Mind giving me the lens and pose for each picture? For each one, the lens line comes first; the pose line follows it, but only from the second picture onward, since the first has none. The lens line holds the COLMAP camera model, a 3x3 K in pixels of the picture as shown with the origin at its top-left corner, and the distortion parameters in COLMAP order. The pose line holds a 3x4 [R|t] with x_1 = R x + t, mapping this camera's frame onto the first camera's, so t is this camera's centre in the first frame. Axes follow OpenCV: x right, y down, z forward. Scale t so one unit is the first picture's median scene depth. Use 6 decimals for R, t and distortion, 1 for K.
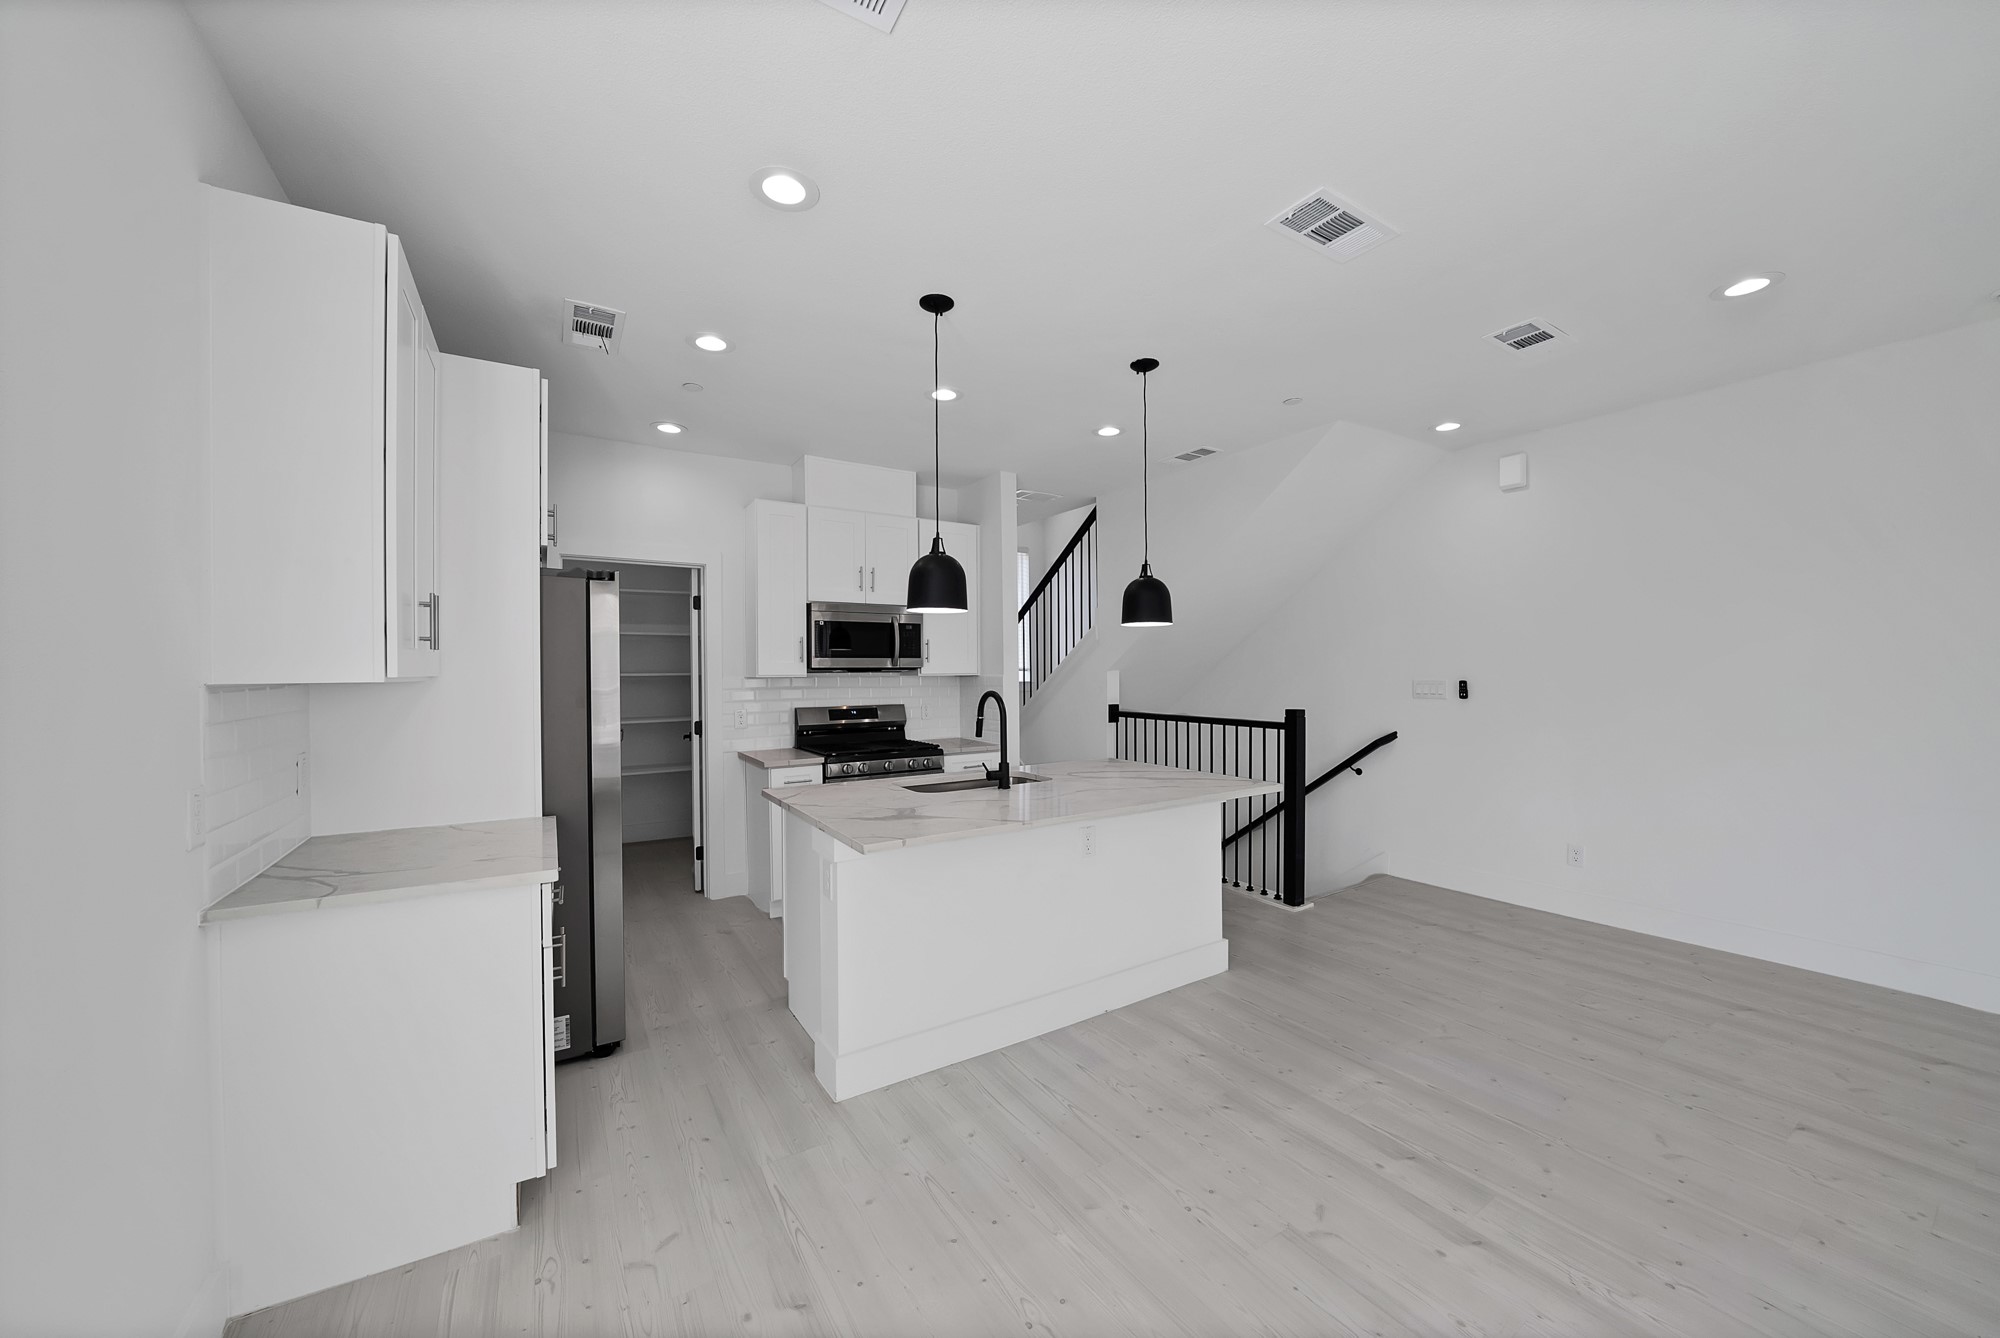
lens RADIAL K [[720.5, 0, 997.9], [0, 720.5, 673.8], [0, 0, 1]] dist [-0.021763, 0.000144]
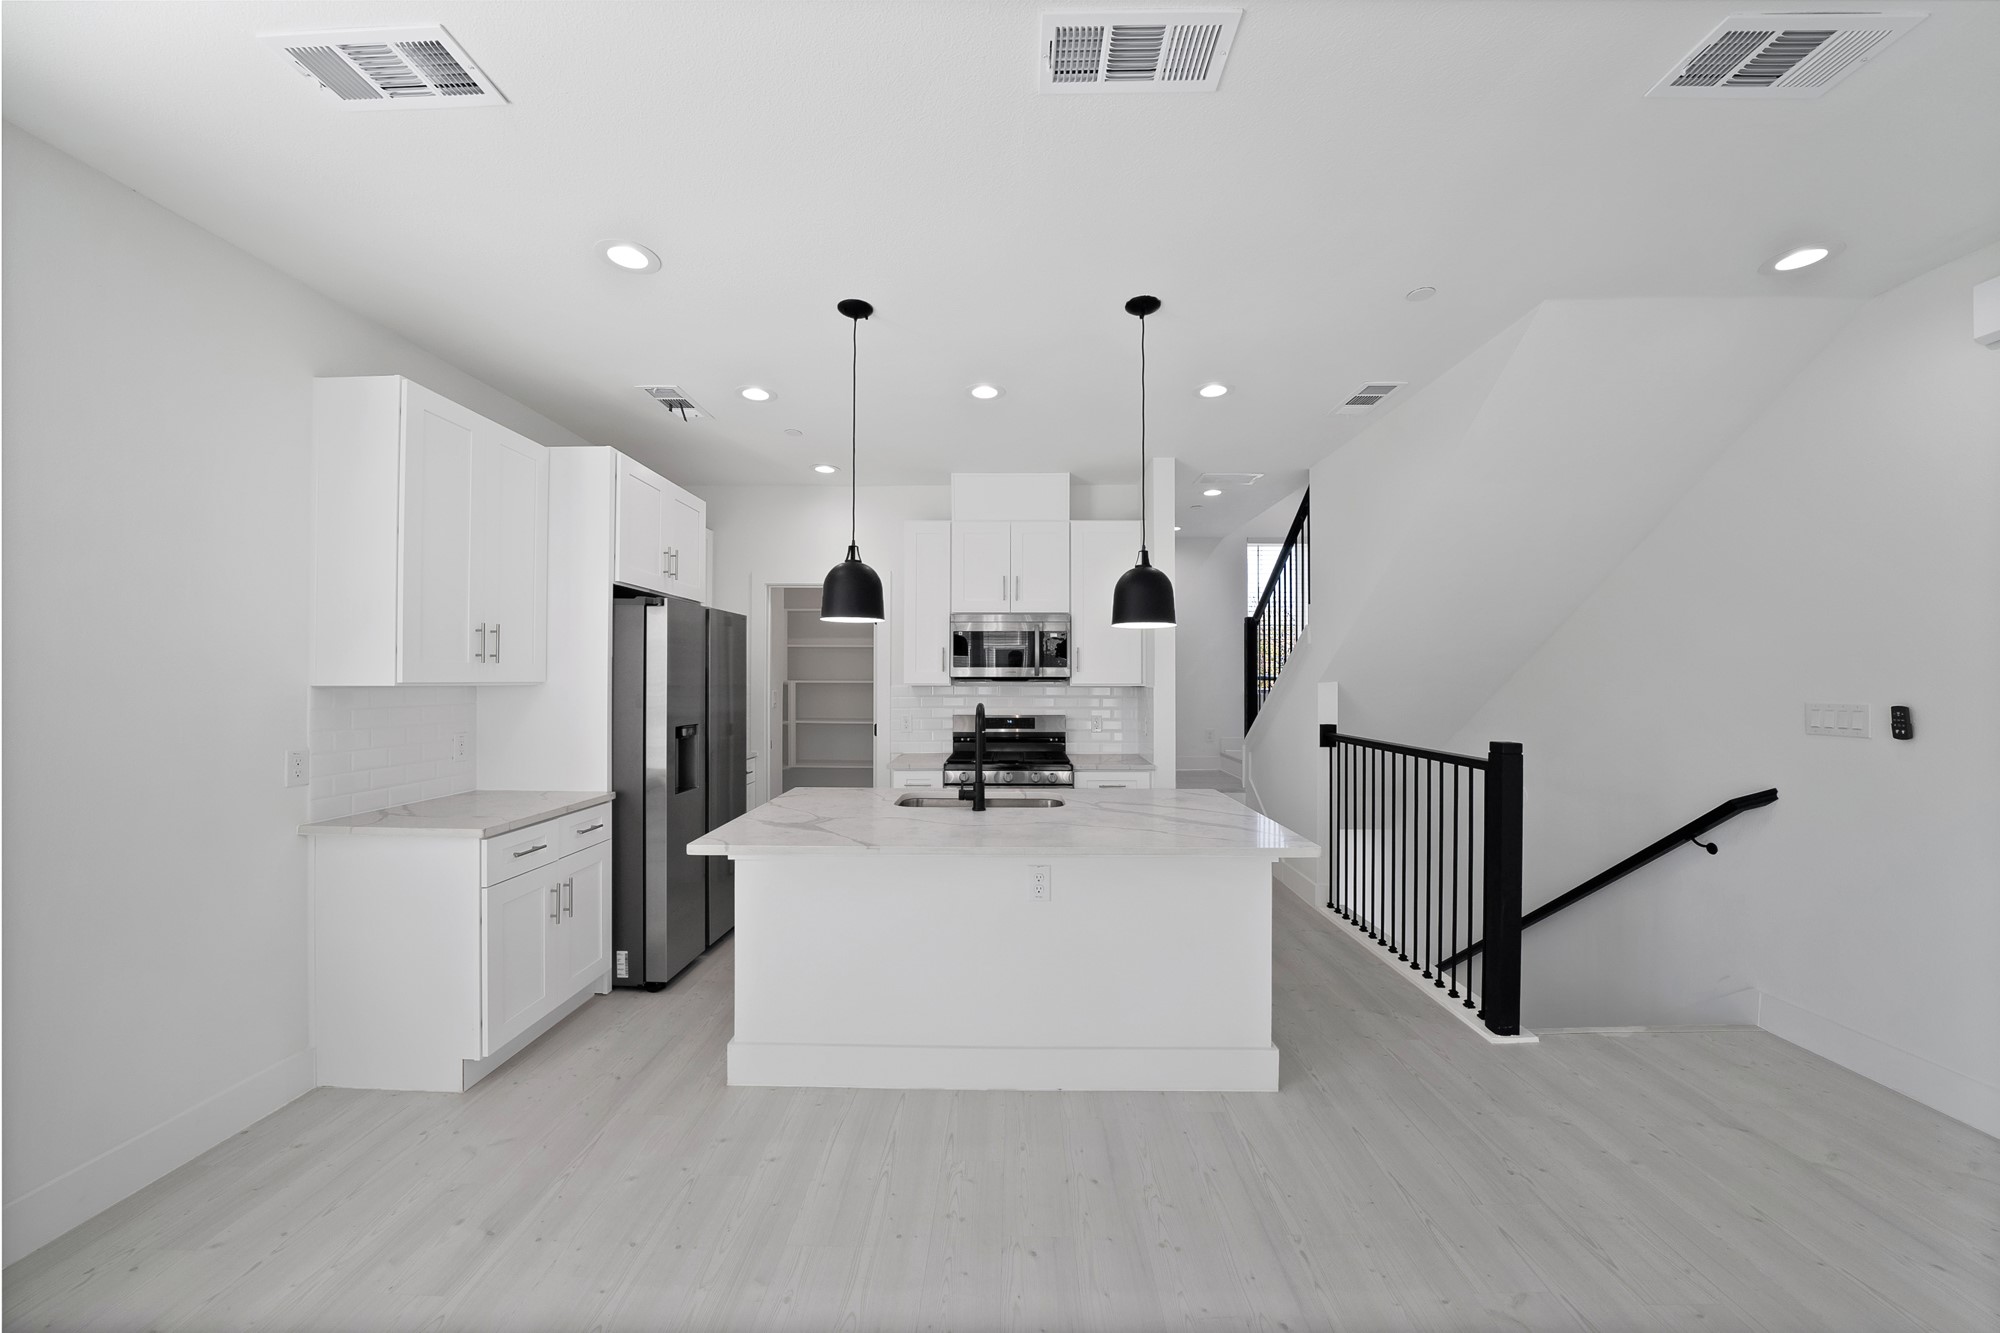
lens RADIAL K [[711.7, 0, 999.7], [0, 711.7, 673.5], [0, 0, 1]] dist [-0.022298, 0.000237]
pose [[0.834618, 0.002535, -0.550824, 0.365807], [-0.009262, 0.999913, -0.009433, -0.004210], [0.550752, 0.012974, 0.834568, 0.179852]]
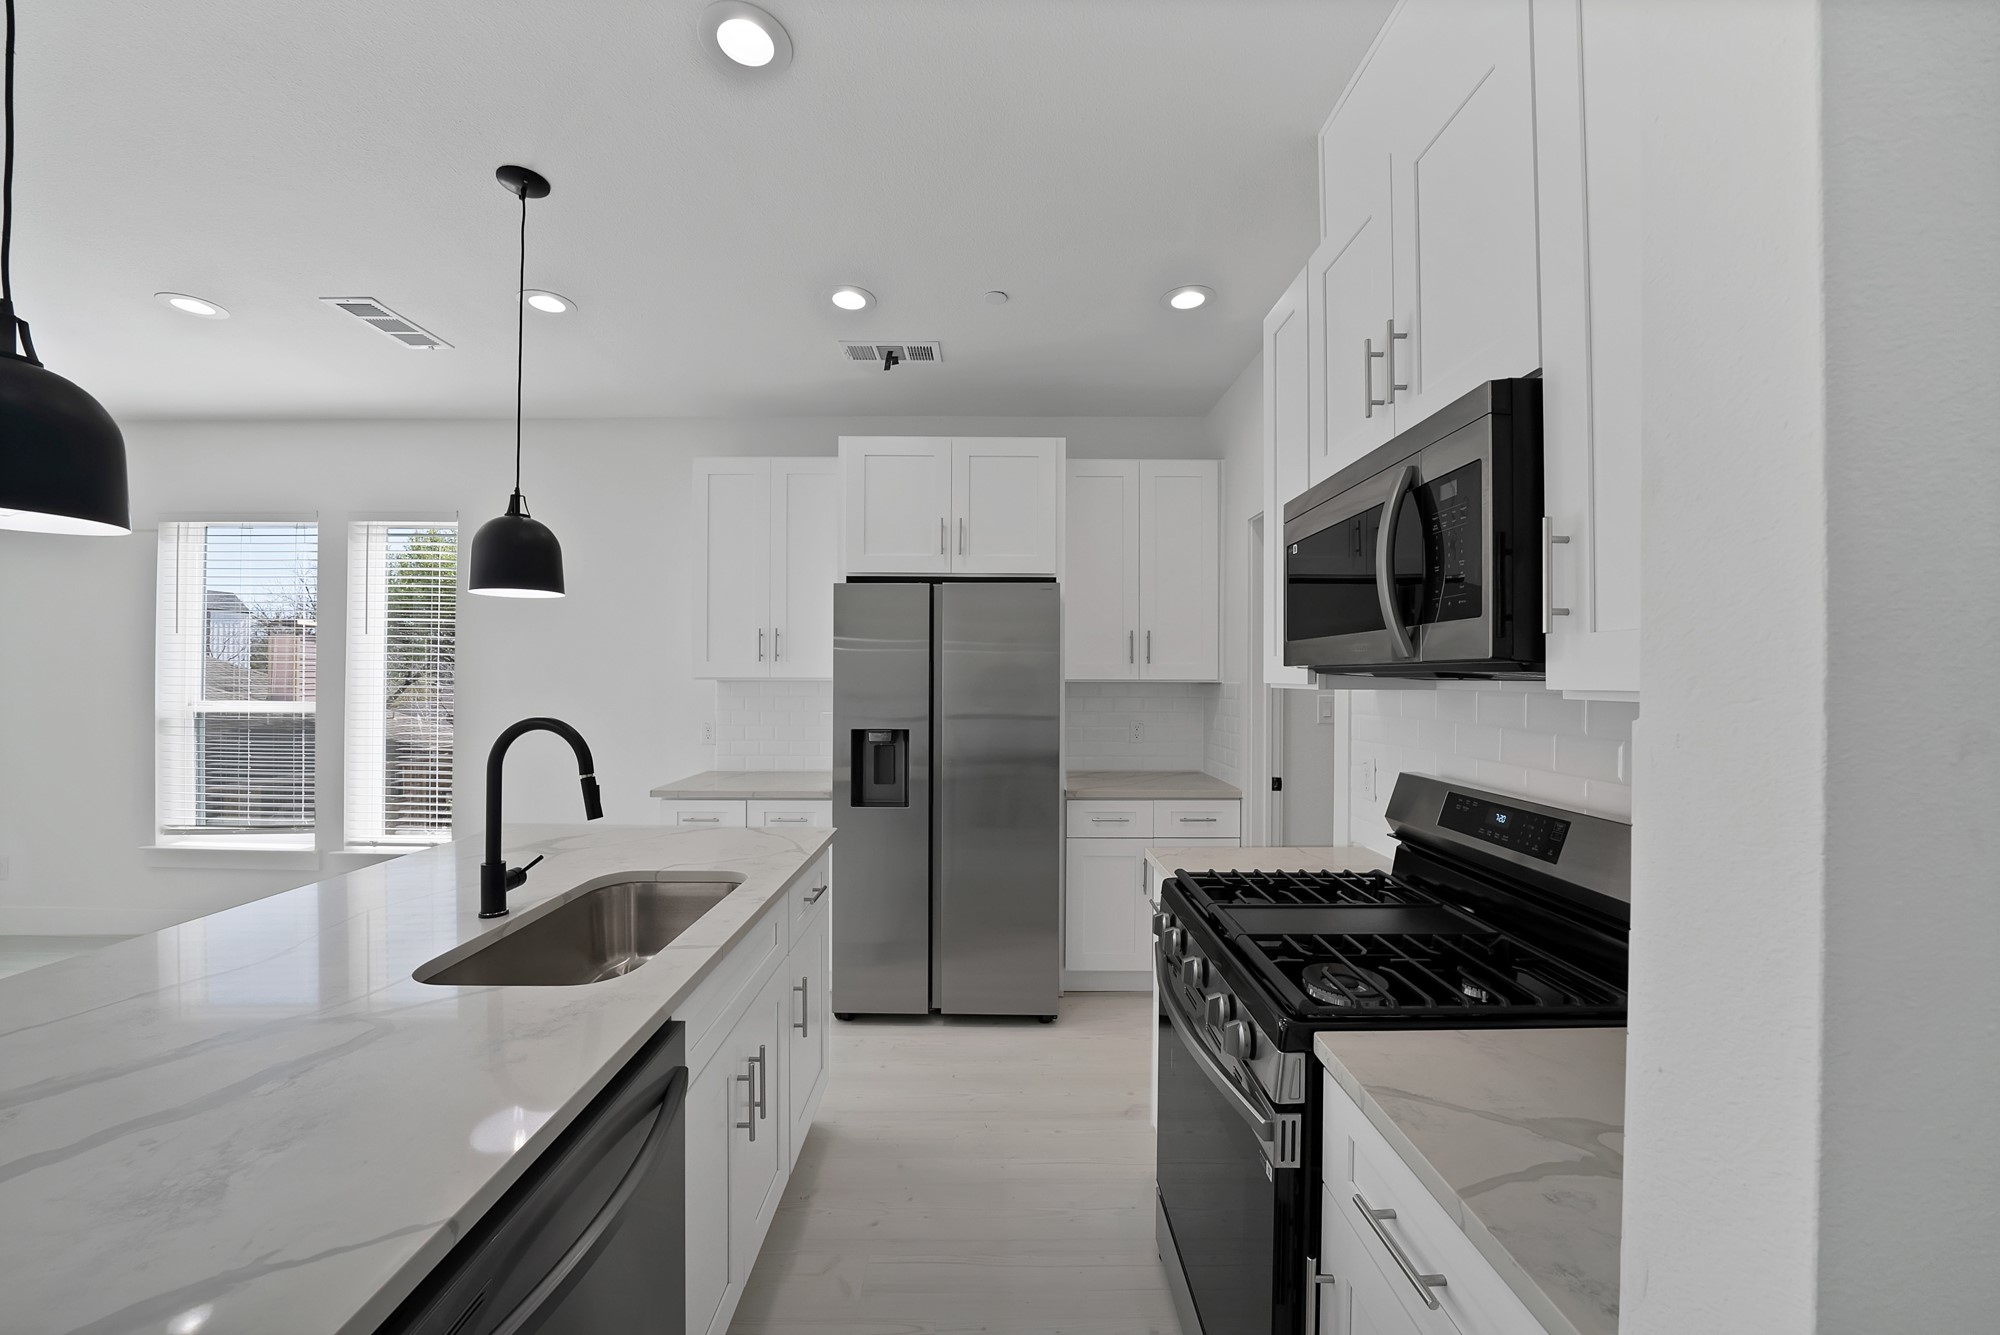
lens RADIAL K [[720.5, 0, 997.9], [0, 720.5, 672.3], [0, 0, 1]] dist [-0.021763, 0.000144]
pose [[-0.526099, -0.002900, -0.850419, 0.163617], [-0.004476, 0.999990, -0.000641, -0.004448], [0.850412, 0.003469, -0.526106, 1.070932]]
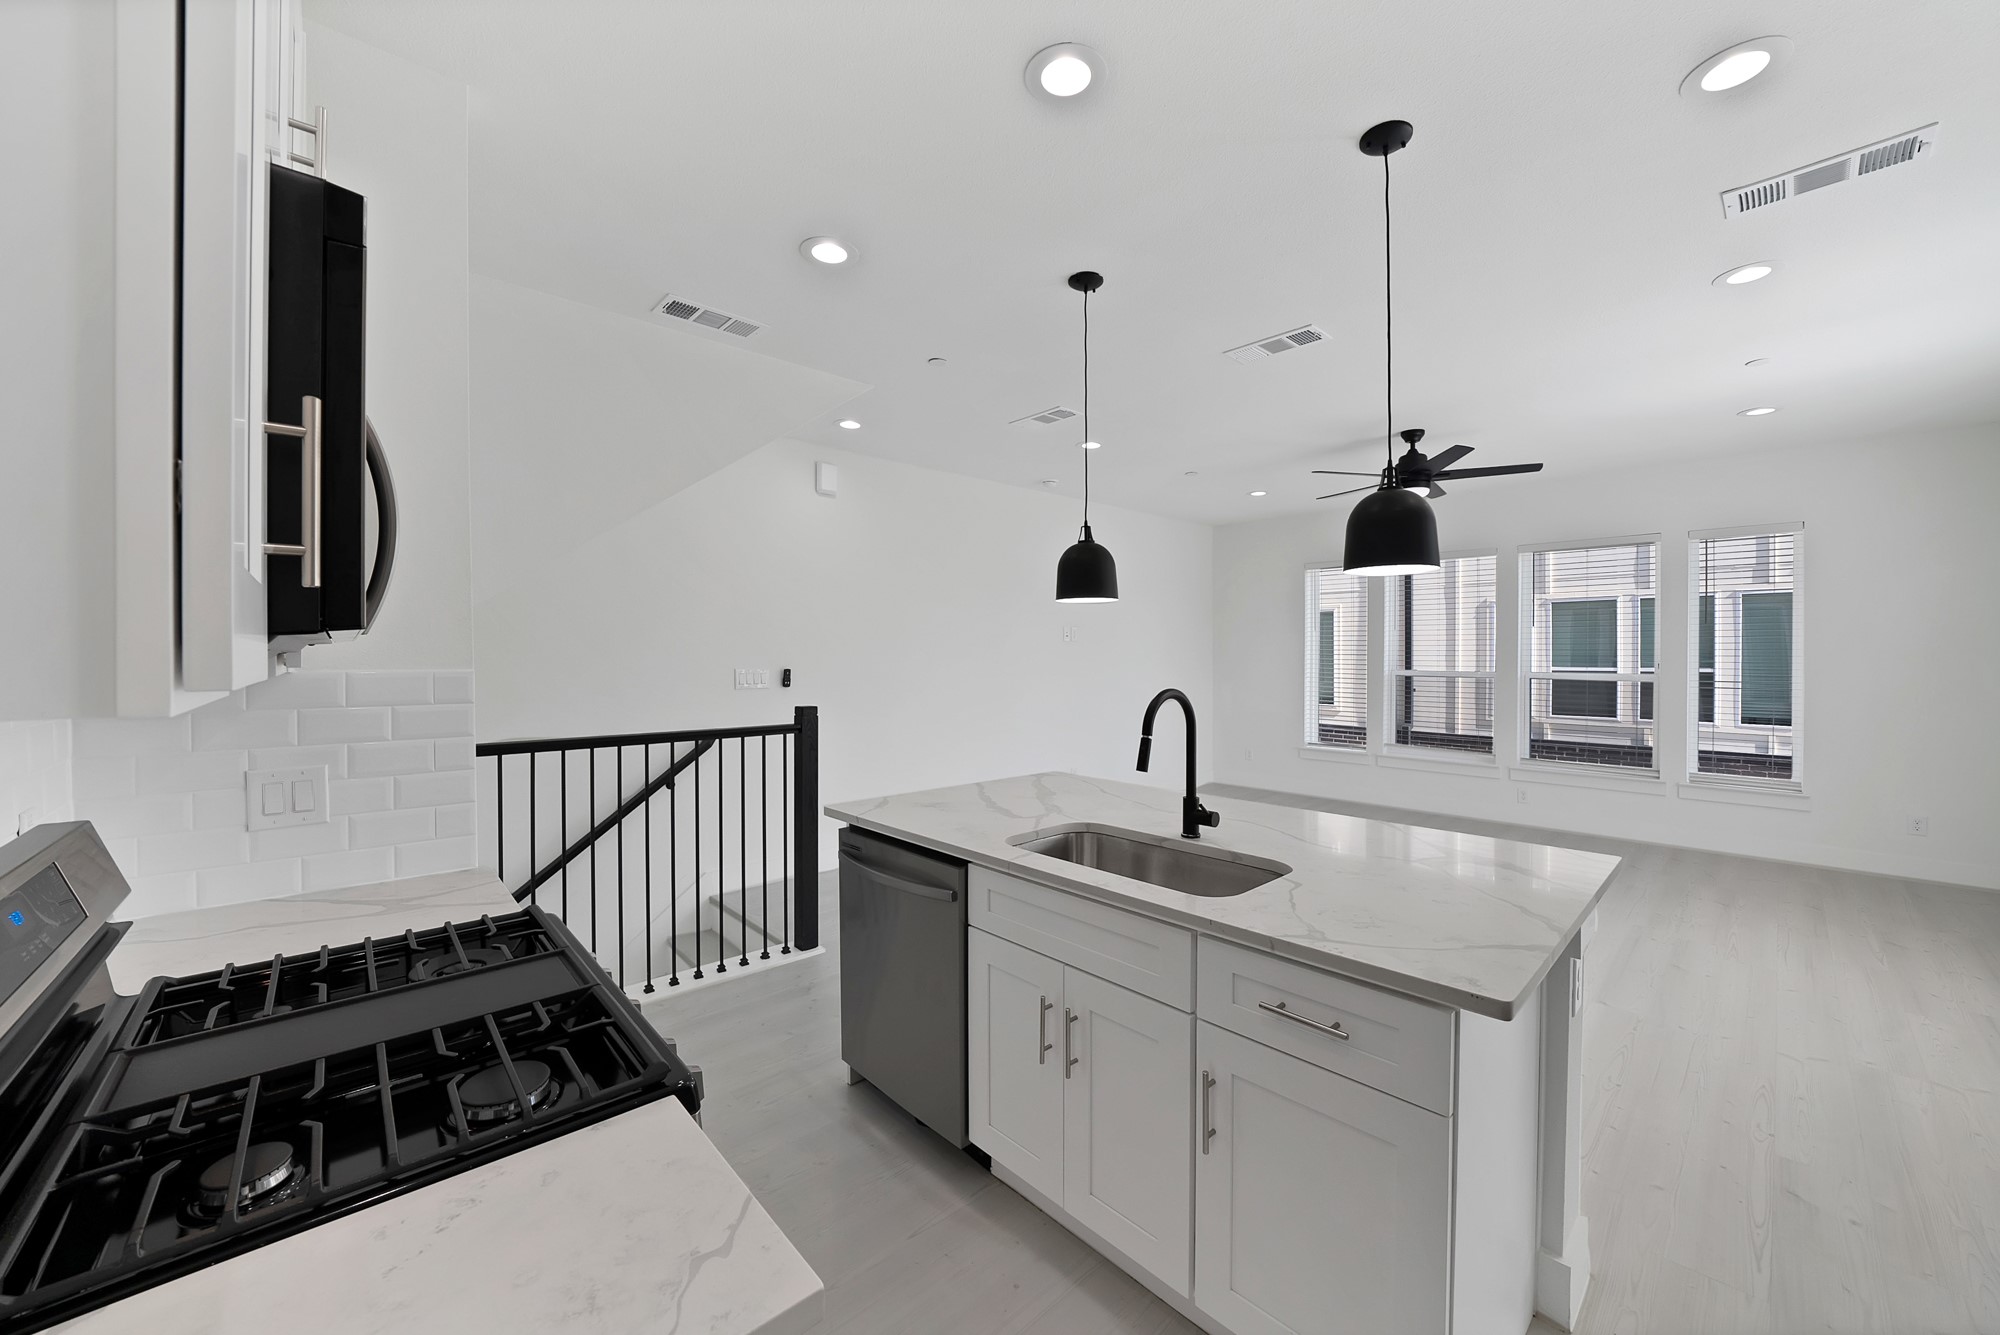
lens RADIAL K [[740.4, 0, 1009.1], [0, 740.4, 659.0], [0, 0, 1]] dist [-0.017797, 0.000121]
pose [[-0.192540, 0.001797, 0.981288, -0.429921], [0.005079, 0.999987, -0.000835, -0.001431], [-0.981276, 0.004823, -0.192546, 0.895678]]
